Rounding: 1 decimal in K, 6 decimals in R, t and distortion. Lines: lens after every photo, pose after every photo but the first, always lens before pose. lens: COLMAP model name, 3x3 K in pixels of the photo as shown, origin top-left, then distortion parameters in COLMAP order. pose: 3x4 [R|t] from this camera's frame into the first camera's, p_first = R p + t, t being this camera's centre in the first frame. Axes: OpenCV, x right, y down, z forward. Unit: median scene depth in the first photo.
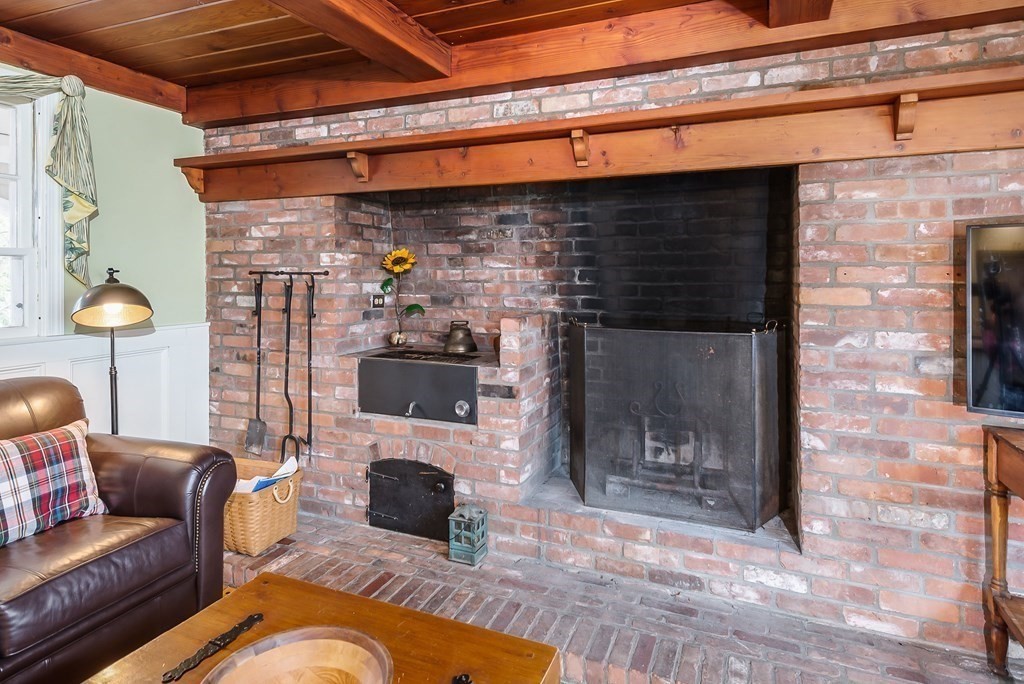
lens RADIAL K [[579.4, 0, 507.9], [0, 579.4, 275.4], [0, 0, 1]] dist [0.023536, -0.000282]
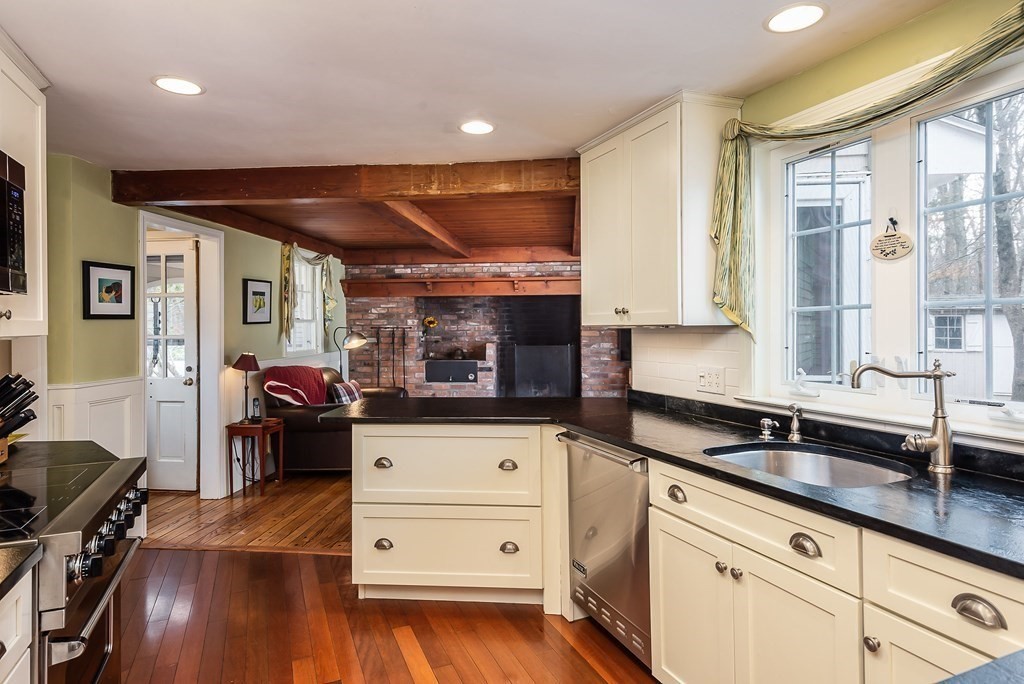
lens RADIAL K [[570.9, 0, 513.7], [0, 570.9, 327.6], [0, 0, 1]] dist [0.001627, -0.000227]
pose [[0.951135, -0.009864, 0.308618, -0.648910], [0.008222, 0.999944, 0.006619, -0.017641], [-0.308666, -0.003758, 0.951163, -1.470941]]
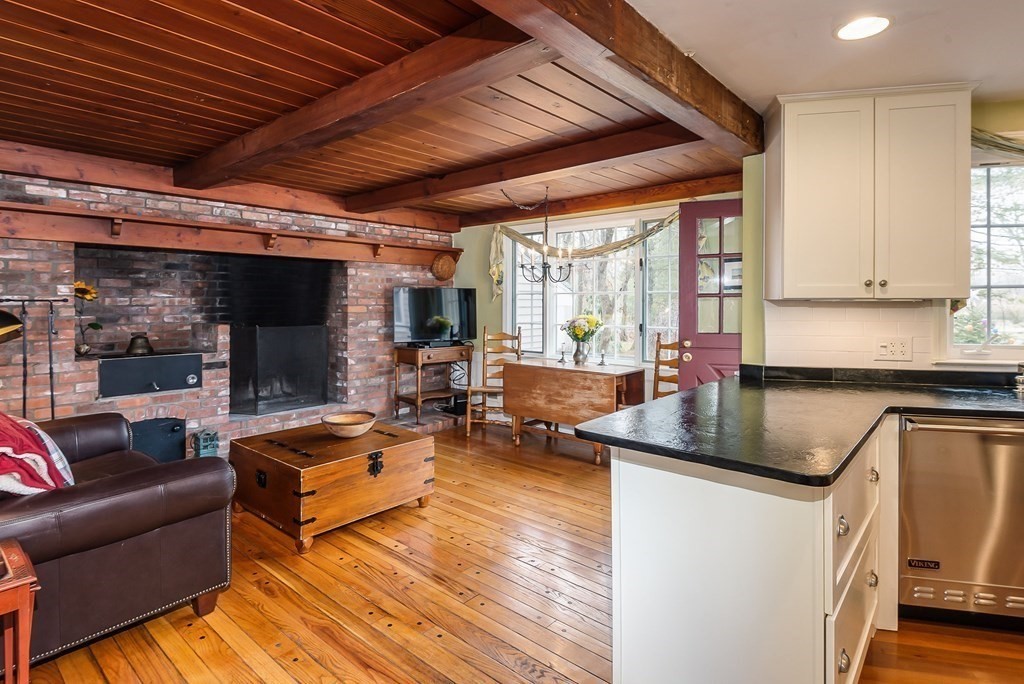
lens RADIAL K [[531.5, 0, 512.5], [0, 531.5, 305.3], [0, 0, 1]] dist [0.003097, -0.000329]
pose [[0.306426, -0.010019, 0.951842, -1.162307], [-0.003441, 0.999926, 0.011632, -0.010708], [-0.951888, -0.006840, 0.306369, -0.351309]]
